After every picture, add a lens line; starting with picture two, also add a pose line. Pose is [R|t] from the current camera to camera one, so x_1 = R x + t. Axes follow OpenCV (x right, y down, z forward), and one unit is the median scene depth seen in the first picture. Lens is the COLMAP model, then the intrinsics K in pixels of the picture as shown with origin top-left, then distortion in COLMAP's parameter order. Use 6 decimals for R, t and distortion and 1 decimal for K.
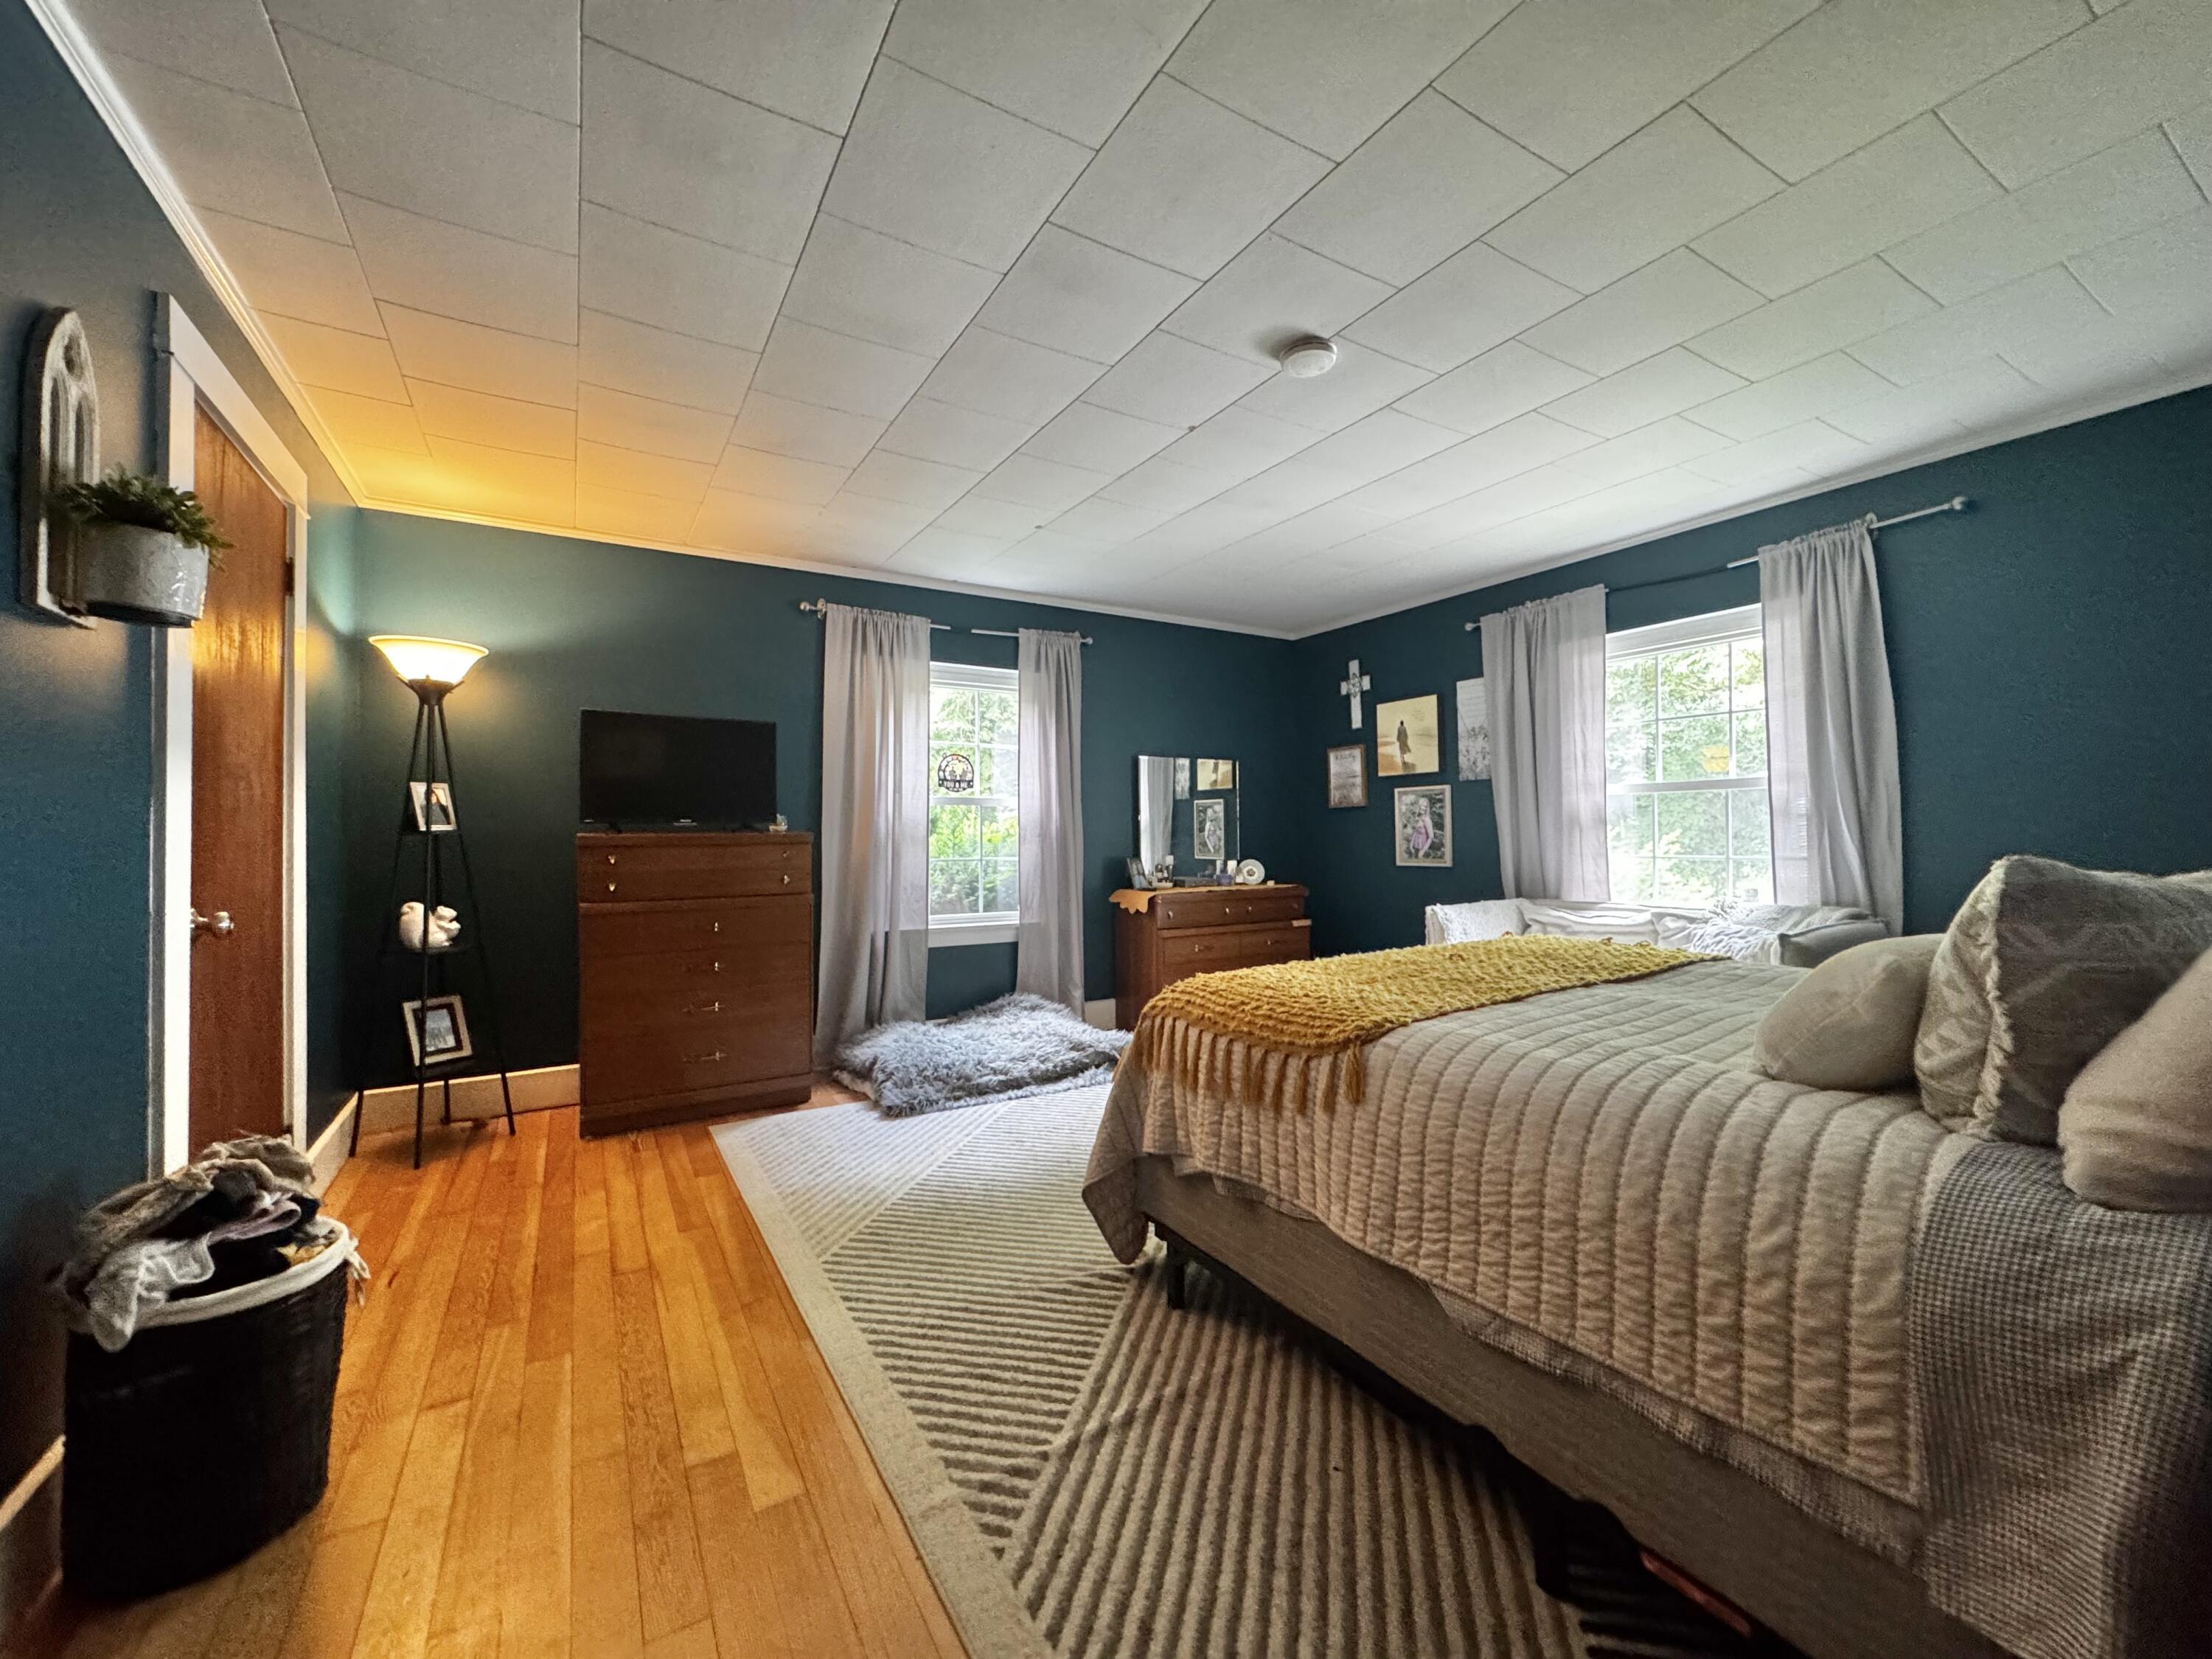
lens RADIAL K [[882.5, 0, 1106.0], [0, 882.5, 829.5], [0, 0, 1]] dist [-0.002455, -0.000070]
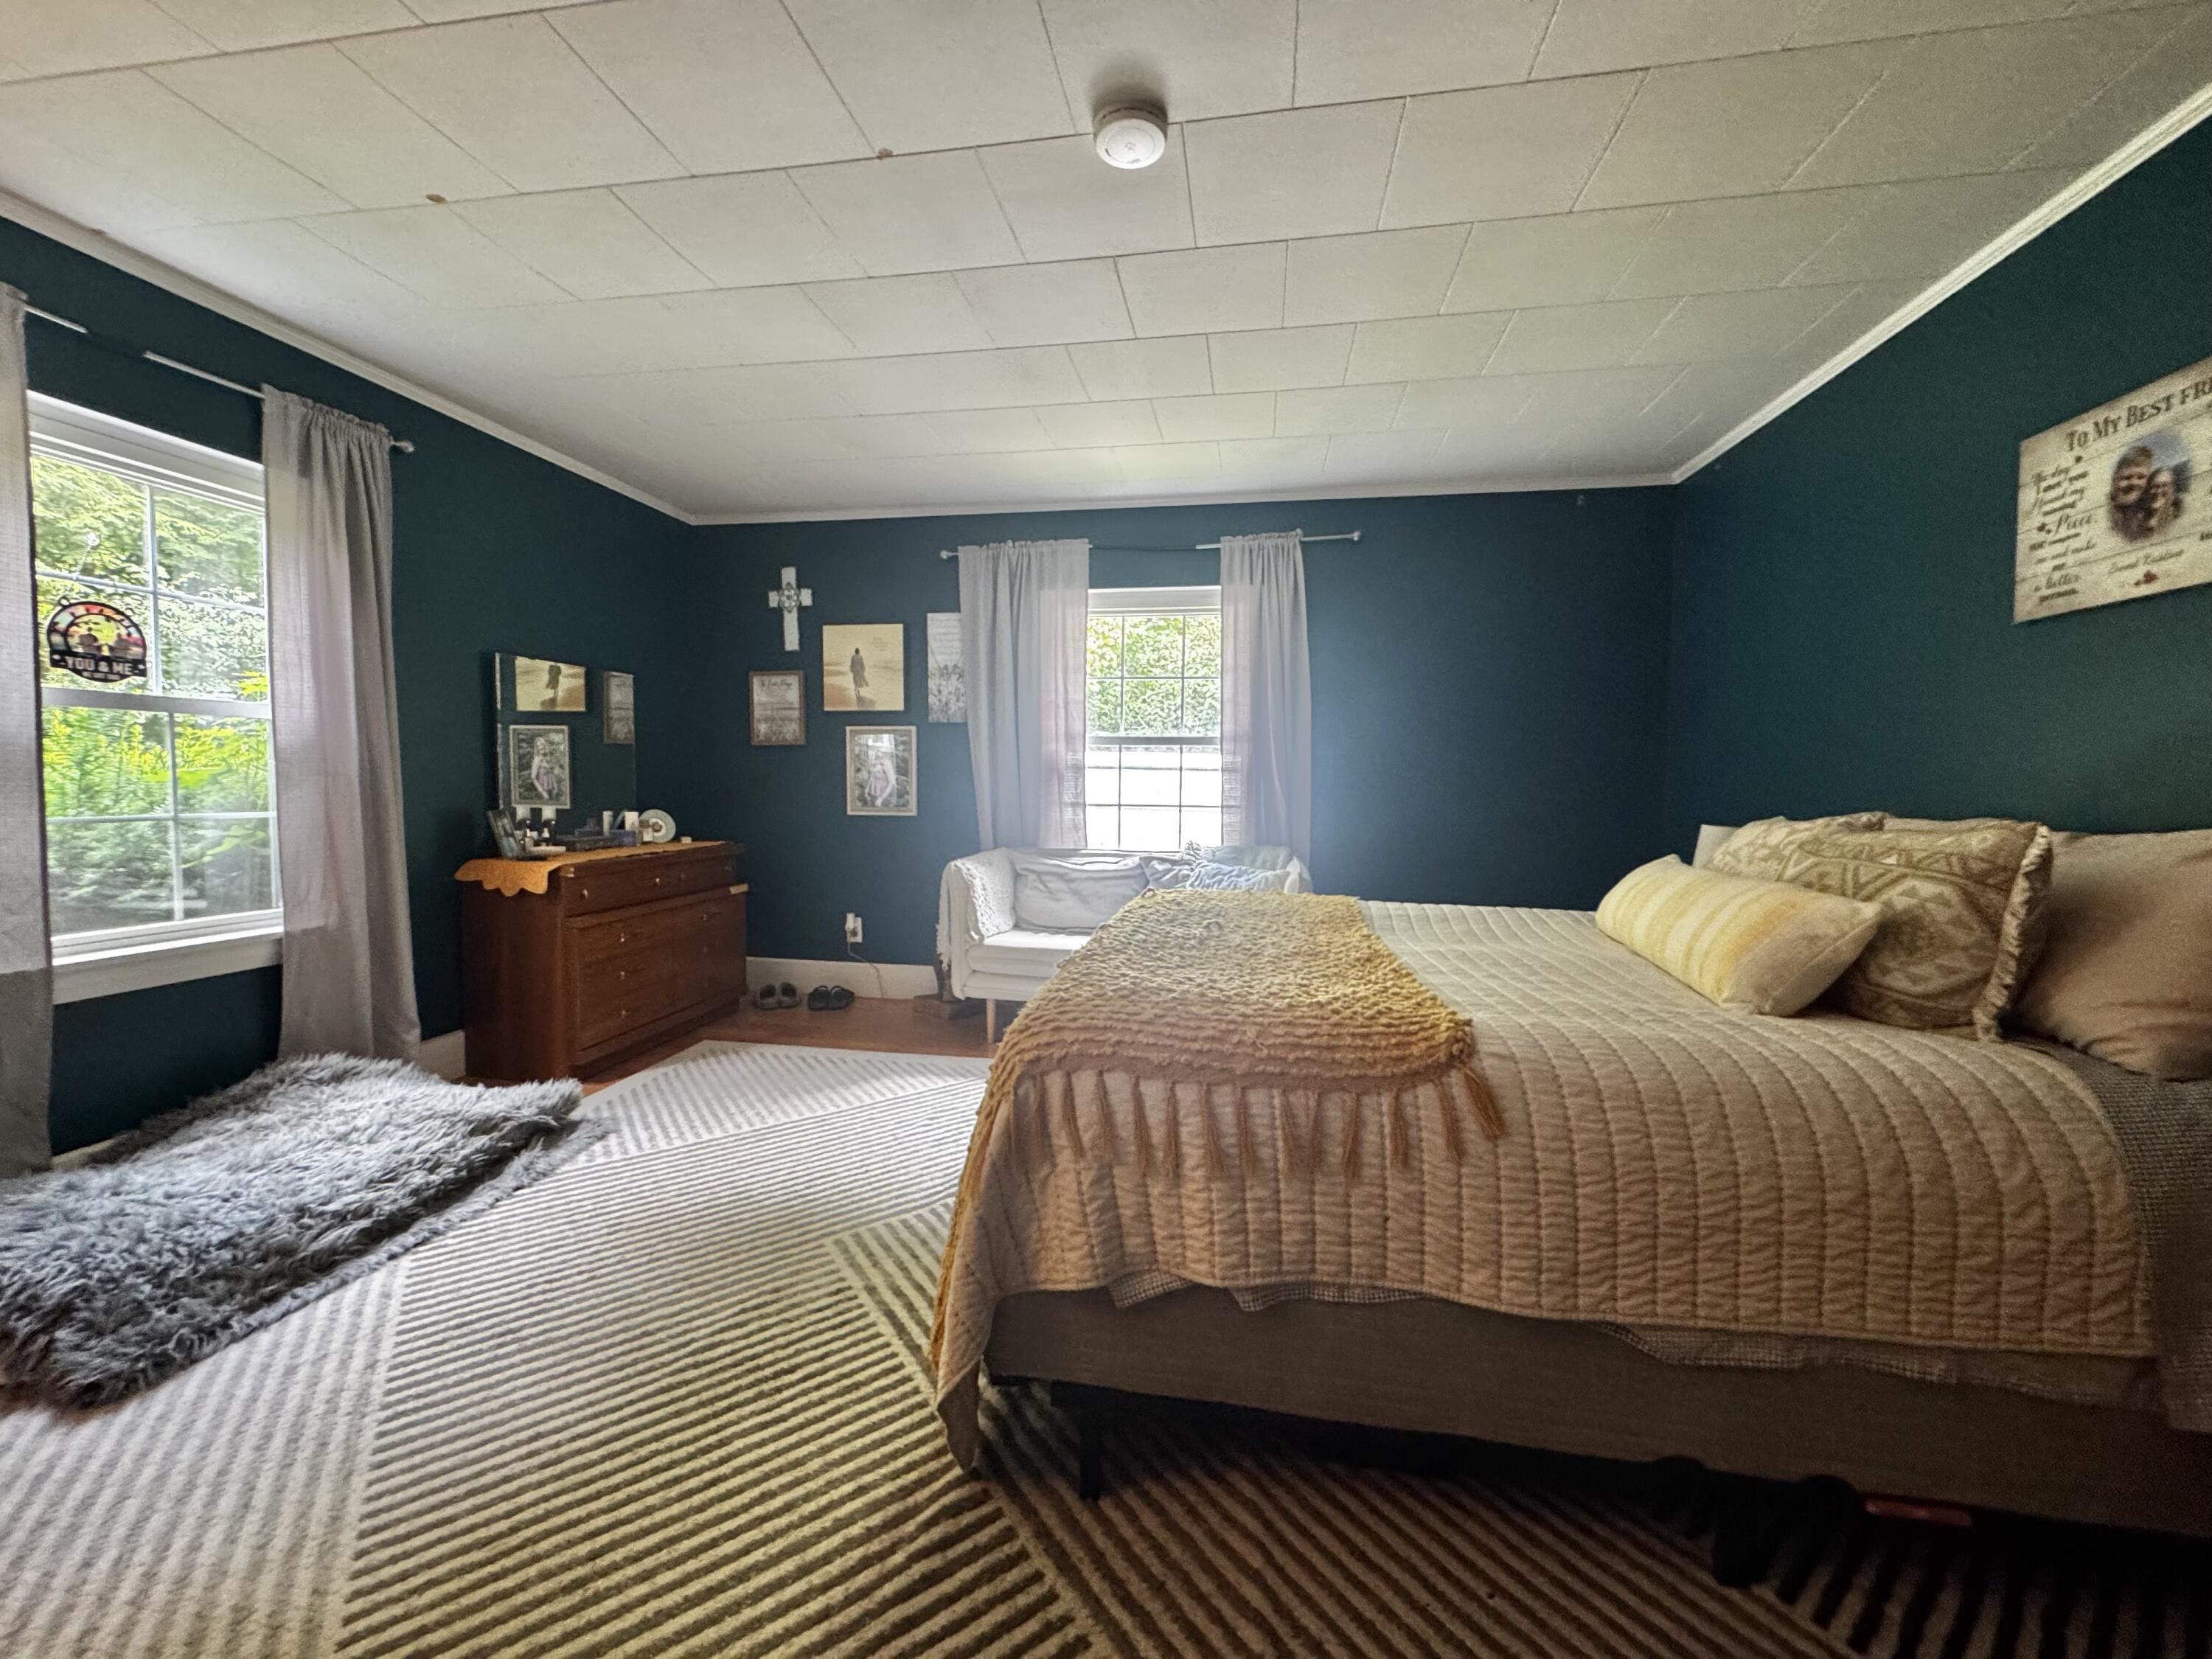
lens RADIAL K [[882.5, 0, 1106.0], [0, 882.5, 829.5], [0, 0, 1]] dist [-0.002455, -0.000070]
pose [[0.653079, -0.028507, 0.756753, -0.213246], [-0.022413, 0.998126, 0.056942, -0.000536], [-0.756958, -0.054149, 0.651216, 0.306111]]
